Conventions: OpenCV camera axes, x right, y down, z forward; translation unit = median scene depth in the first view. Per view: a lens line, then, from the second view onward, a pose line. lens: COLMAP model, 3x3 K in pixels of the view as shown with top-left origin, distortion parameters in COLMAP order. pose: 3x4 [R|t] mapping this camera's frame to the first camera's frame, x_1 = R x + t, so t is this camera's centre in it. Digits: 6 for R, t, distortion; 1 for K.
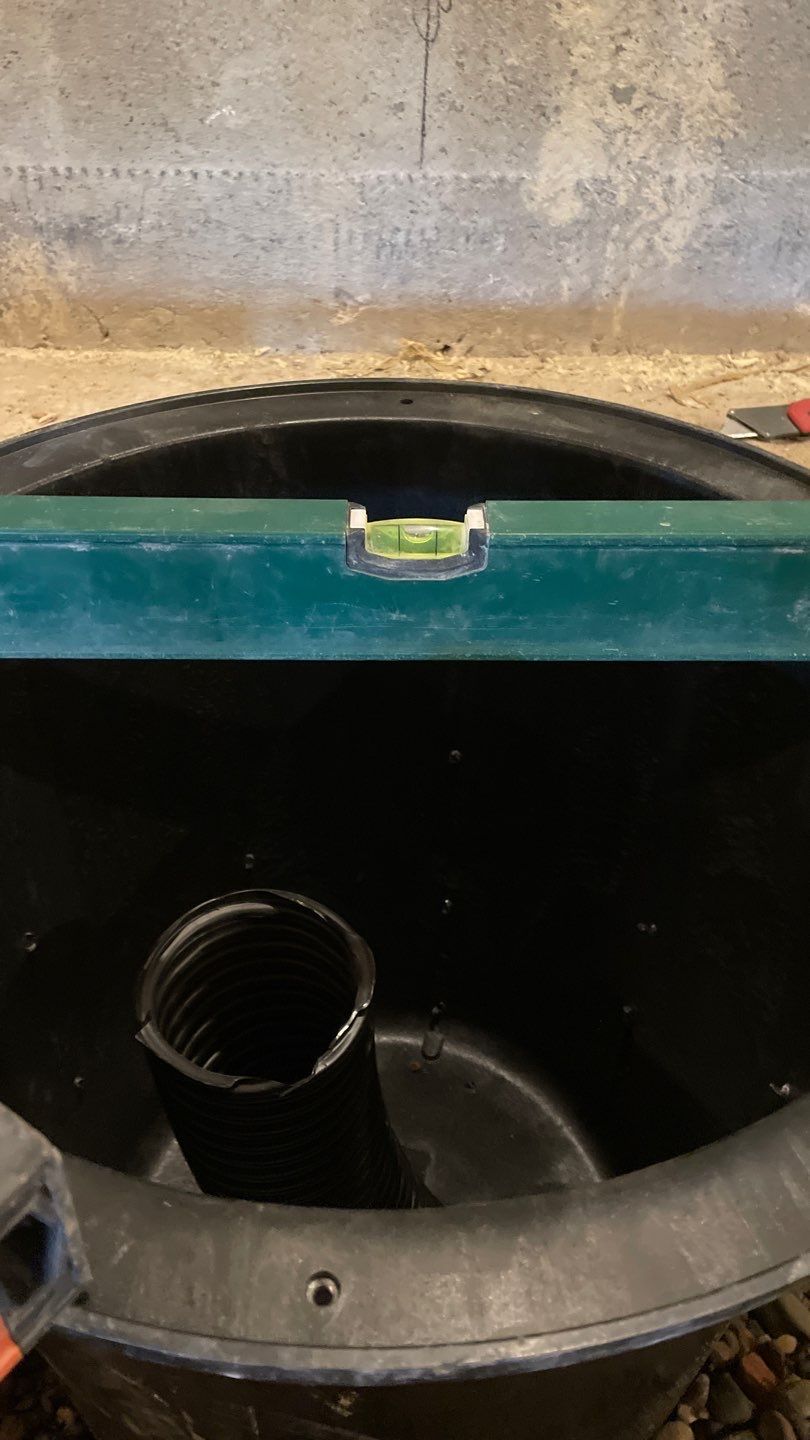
lens RADIAL K [[1265.4, 0, 401.2], [0, 1265.4, 718.4], [0, 0, 1]] dist [0.067735, -0.122900]
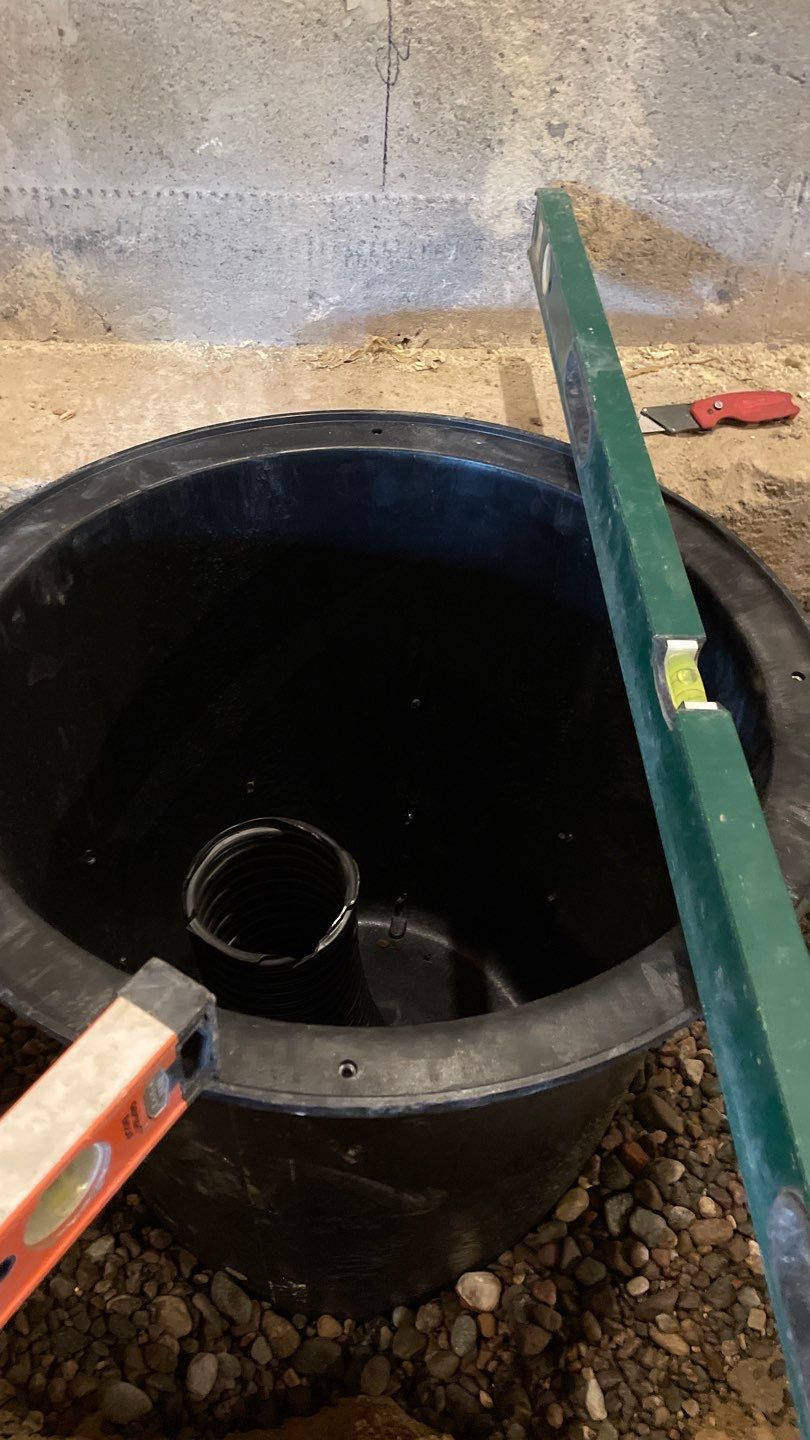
lens RADIAL K [[1757.5, 0, 405.0], [0, 1757.5, 720.0], [0, 0, 1]] dist [0.171257, -0.442453]
pose [[0.999010, -0.011820, 0.042878, -0.039940], [0.005573, 0.989708, 0.142995, -0.188172], [-0.044127, -0.142615, 0.988794, -0.668246]]
